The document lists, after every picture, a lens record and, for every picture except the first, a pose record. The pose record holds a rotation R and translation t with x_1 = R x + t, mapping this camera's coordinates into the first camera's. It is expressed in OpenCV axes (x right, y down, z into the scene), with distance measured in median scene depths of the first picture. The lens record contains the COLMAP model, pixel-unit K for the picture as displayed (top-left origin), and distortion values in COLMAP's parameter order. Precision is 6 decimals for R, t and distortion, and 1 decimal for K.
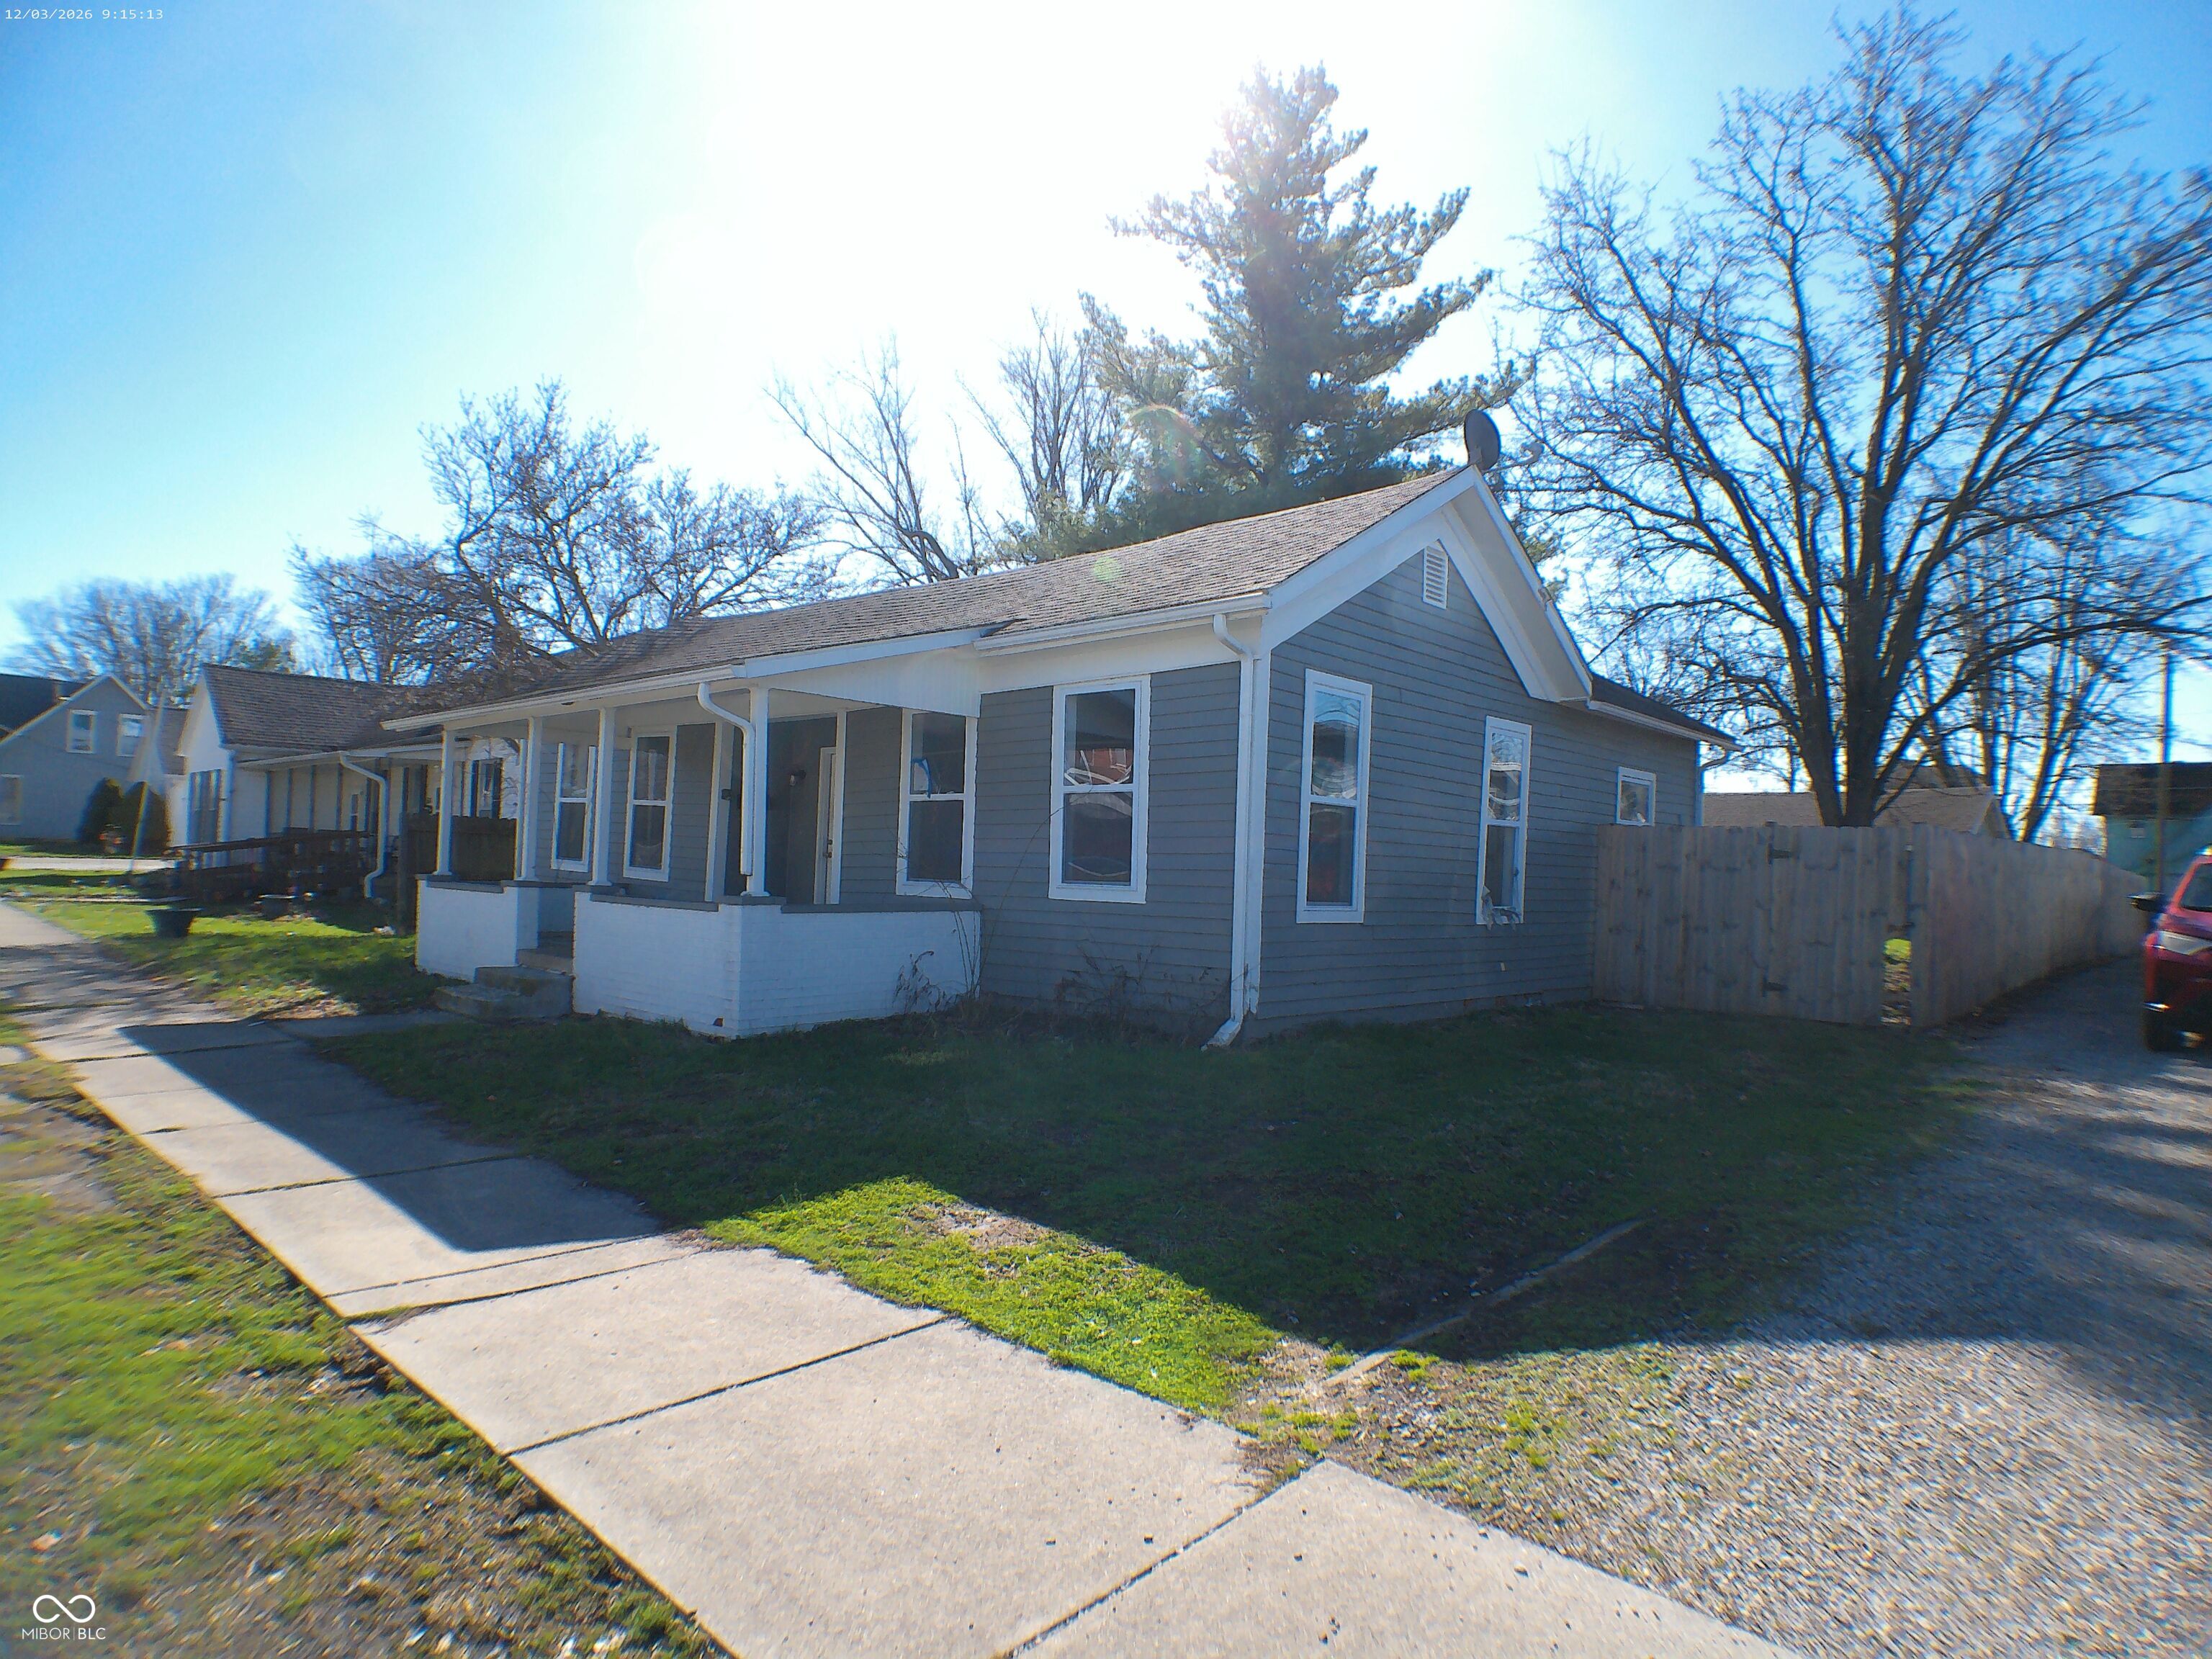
lens RADIAL K [[1262.0, 0, 1075.7], [0, 1262.0, 827.5], [0, 0, 1]] dist [-0.038266, -0.000355]
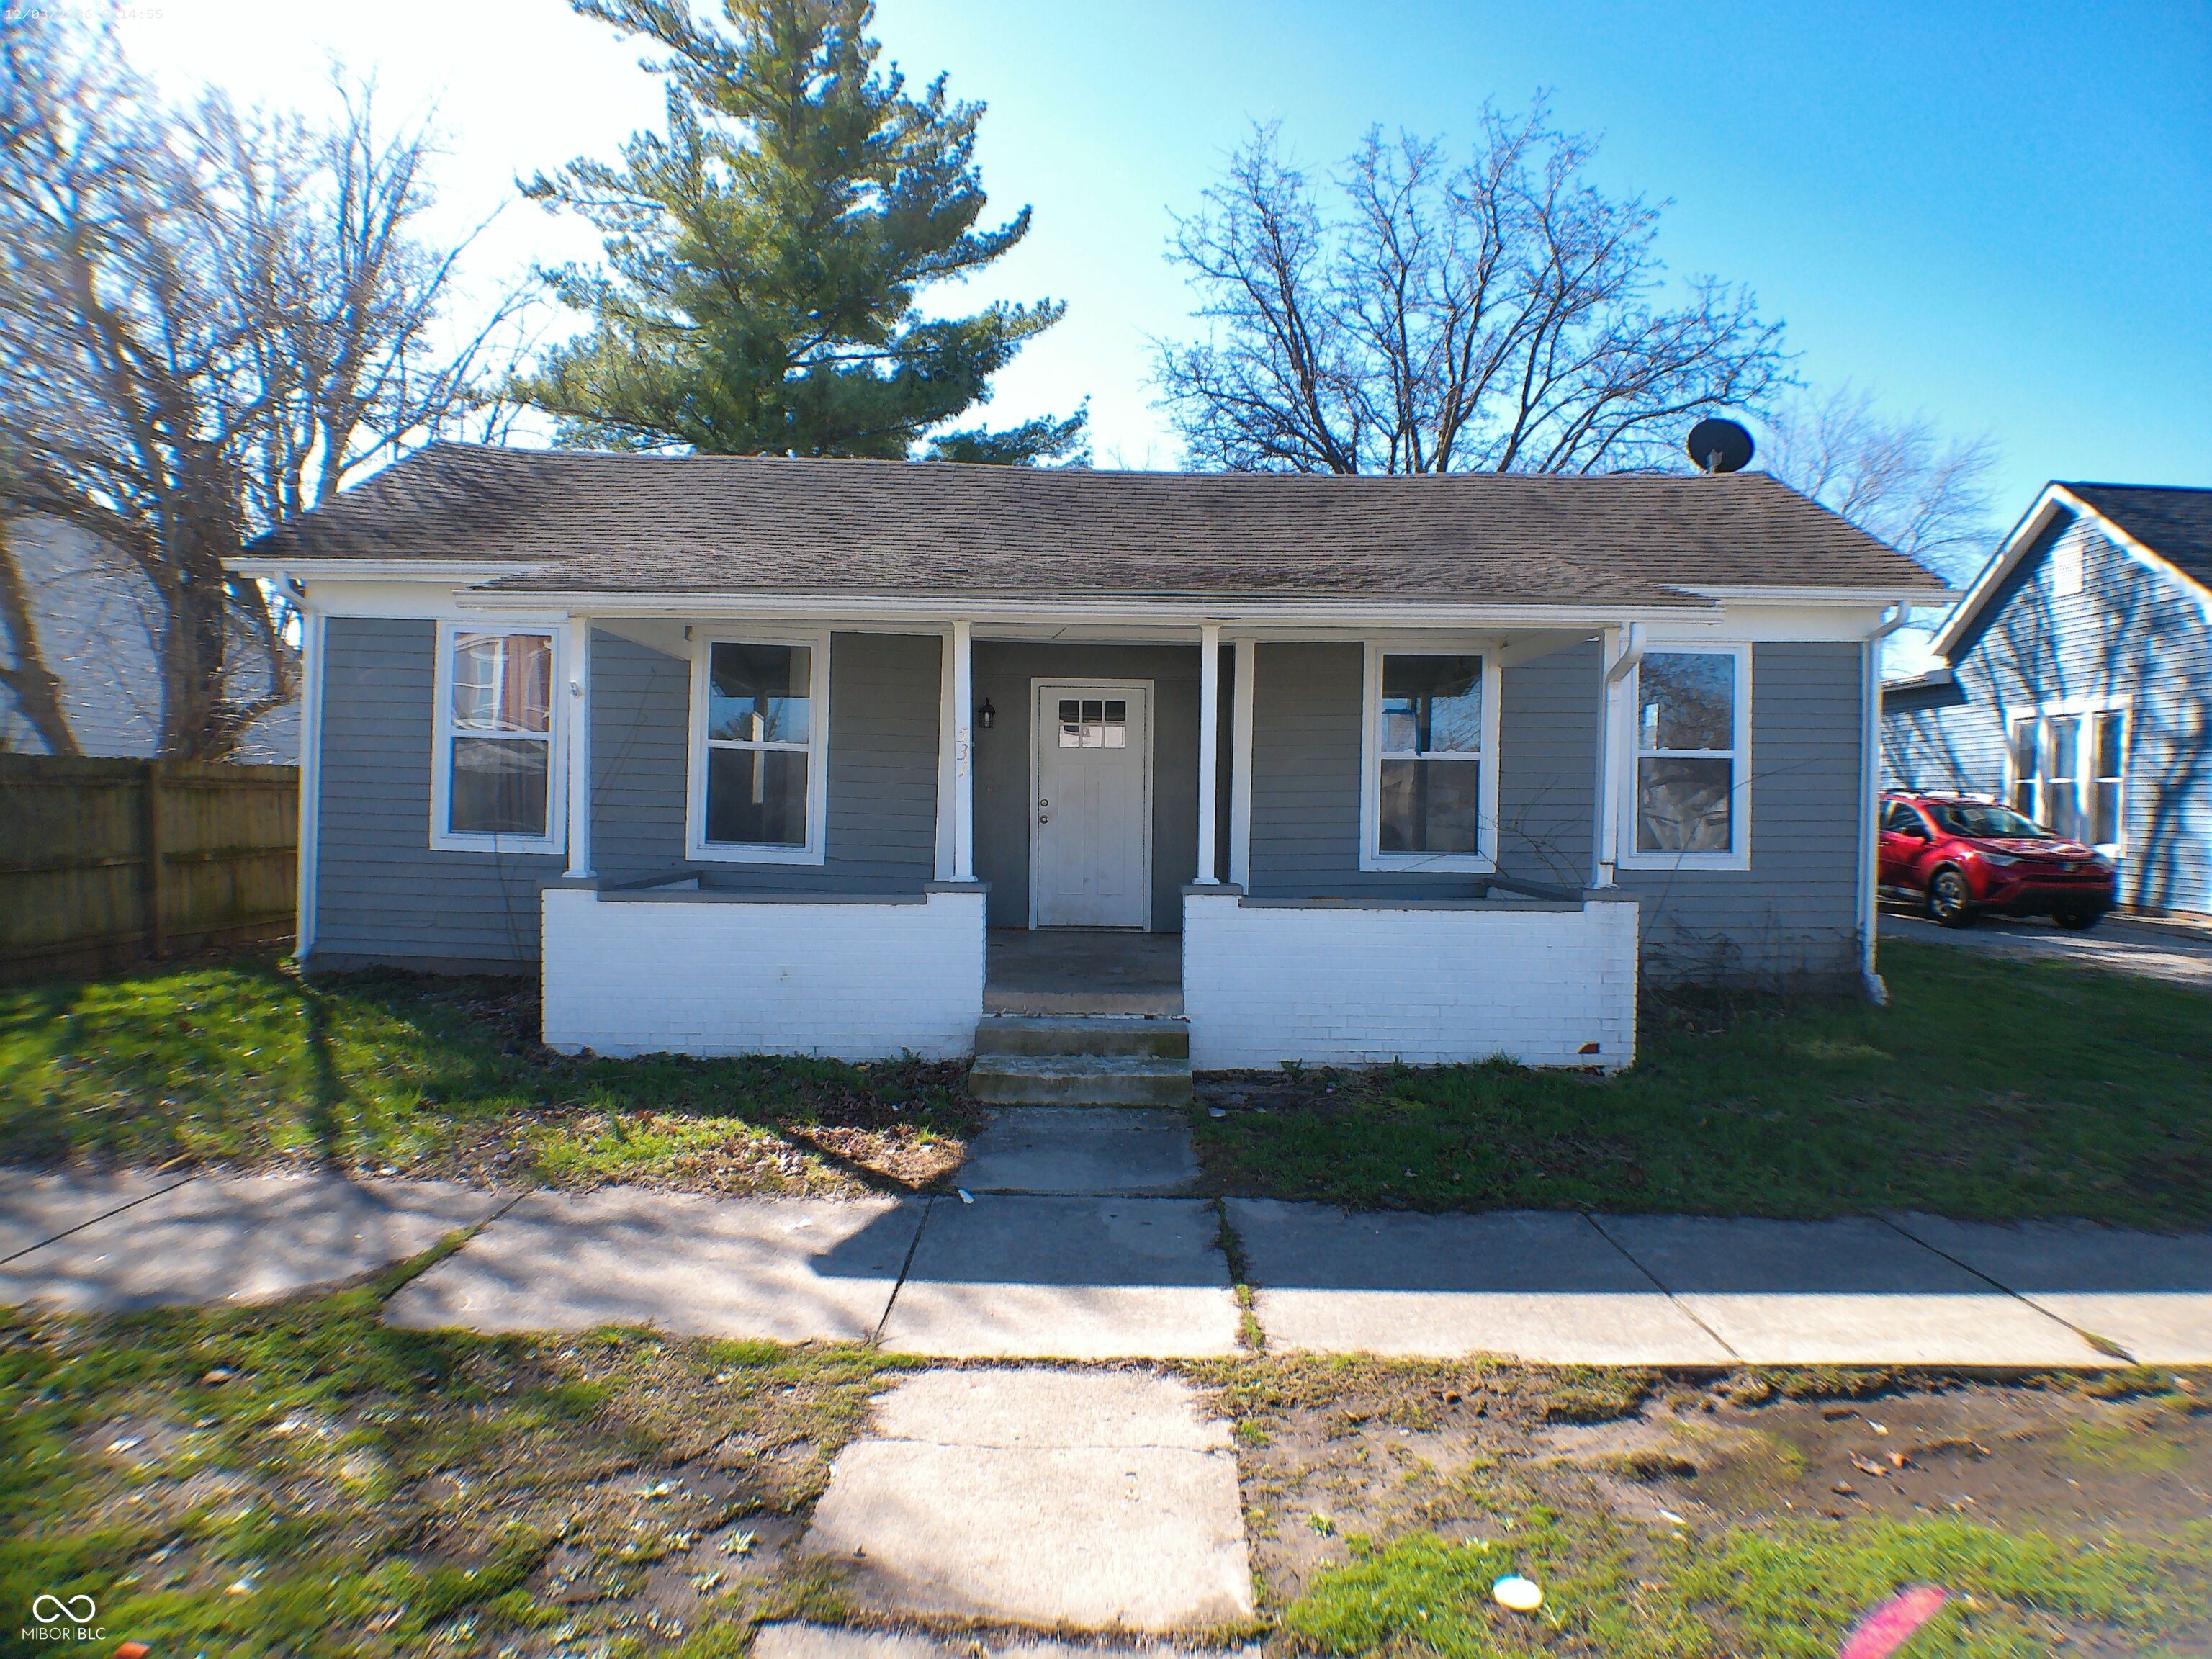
lens RADIAL K [[1262.0, 0, 1075.7], [0, 1262.0, 827.5], [0, 0, 1]] dist [-0.038266, -0.000355]
pose [[0.728905, -0.025360, 0.684145, -0.974767], [-0.012983, 0.998622, 0.050850, -0.016655], [-0.684492, -0.045948, 0.727571, 0.613873]]
